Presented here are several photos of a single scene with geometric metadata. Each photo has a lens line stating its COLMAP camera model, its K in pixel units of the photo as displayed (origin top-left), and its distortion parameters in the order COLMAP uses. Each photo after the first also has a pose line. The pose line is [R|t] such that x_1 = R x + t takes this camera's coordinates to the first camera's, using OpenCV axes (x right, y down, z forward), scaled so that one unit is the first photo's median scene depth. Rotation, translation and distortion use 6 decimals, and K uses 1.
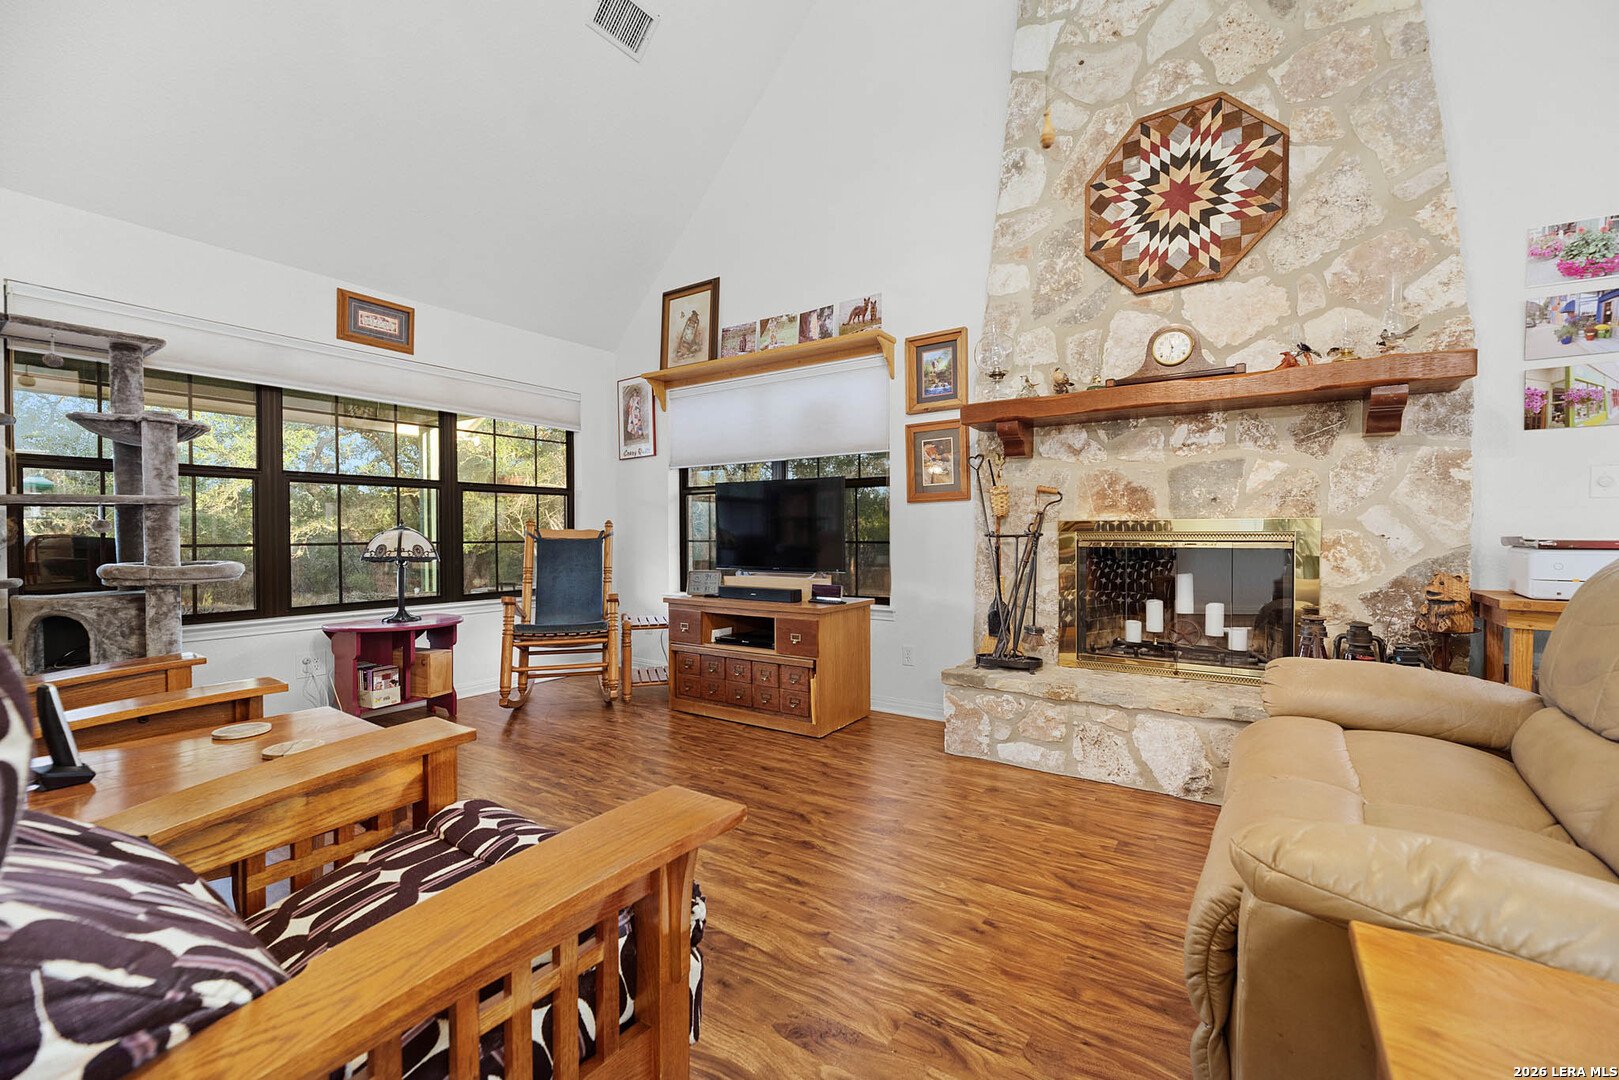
lens RADIAL K [[665.2, 0, 800.2], [0, 665.2, 537.0], [0, 0, 1]] dist [0.001607, -0.000881]
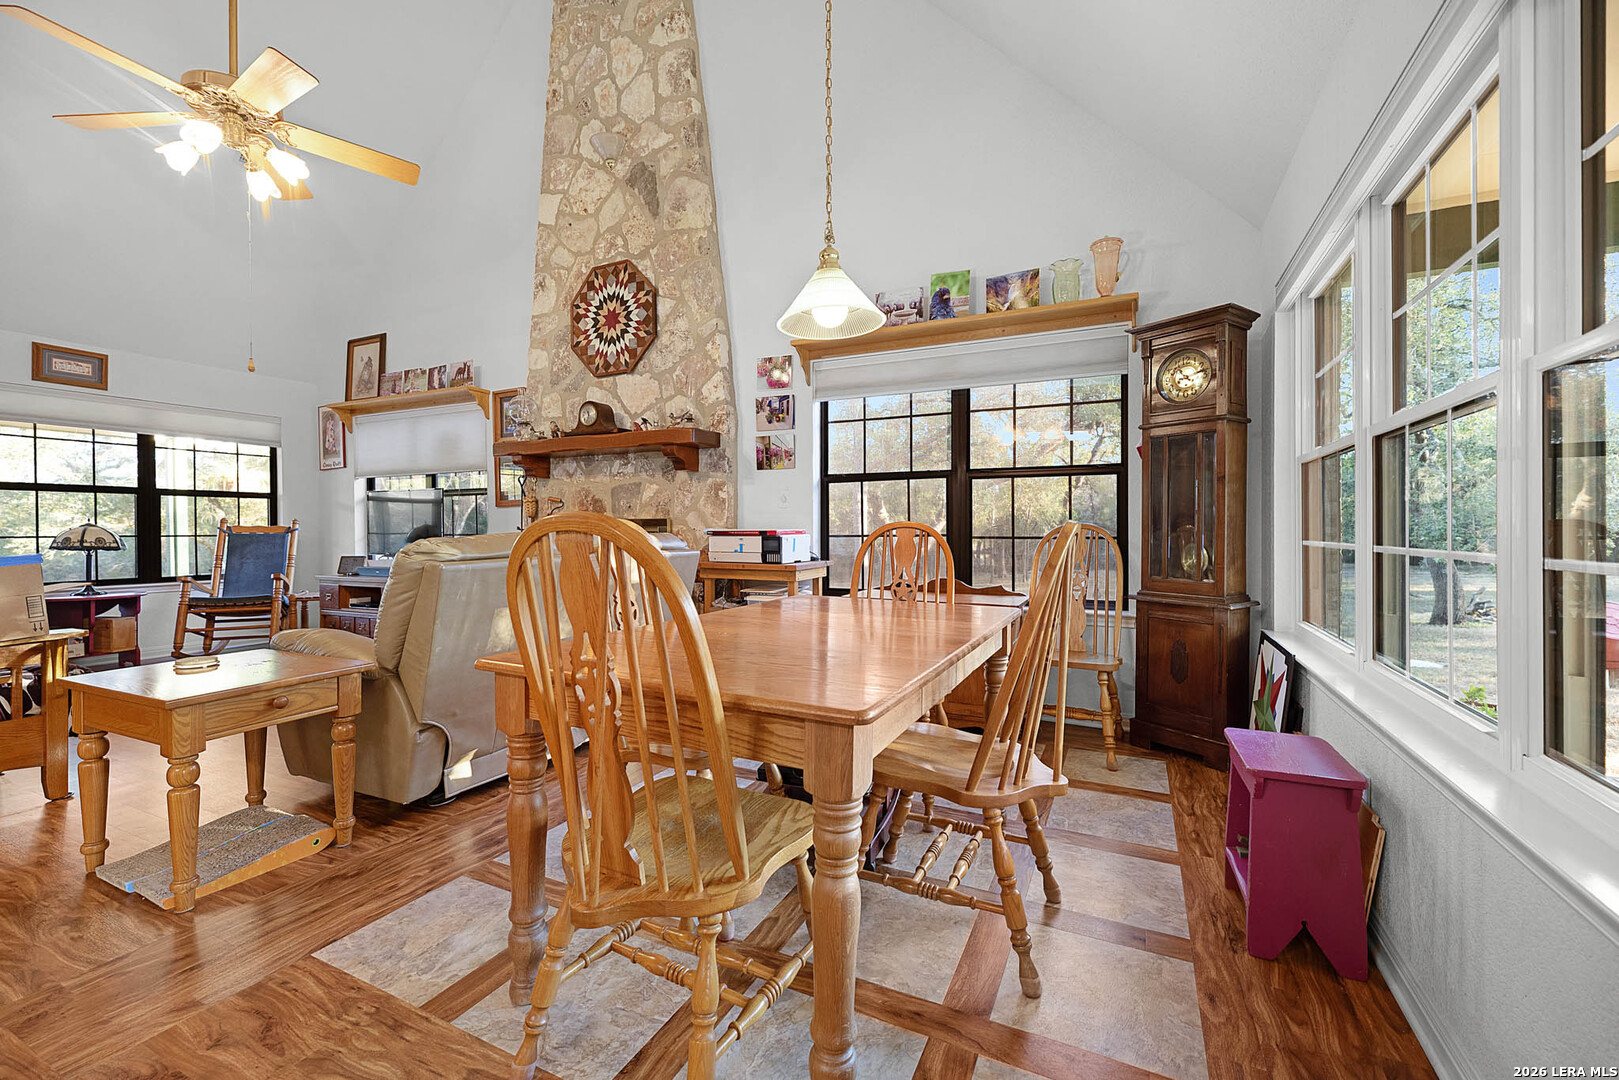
lens RADIAL K [[665.2, 0, 794.1], [0, 665.2, 532.1], [0, 0, 1]] dist [0.001607, -0.000881]
pose [[0.989196, -0.004705, 0.146524, 0.749853], [0.004587, 0.999989, 0.001148, 0.005252], [-0.146527, -0.000464, 0.989206, -0.648043]]
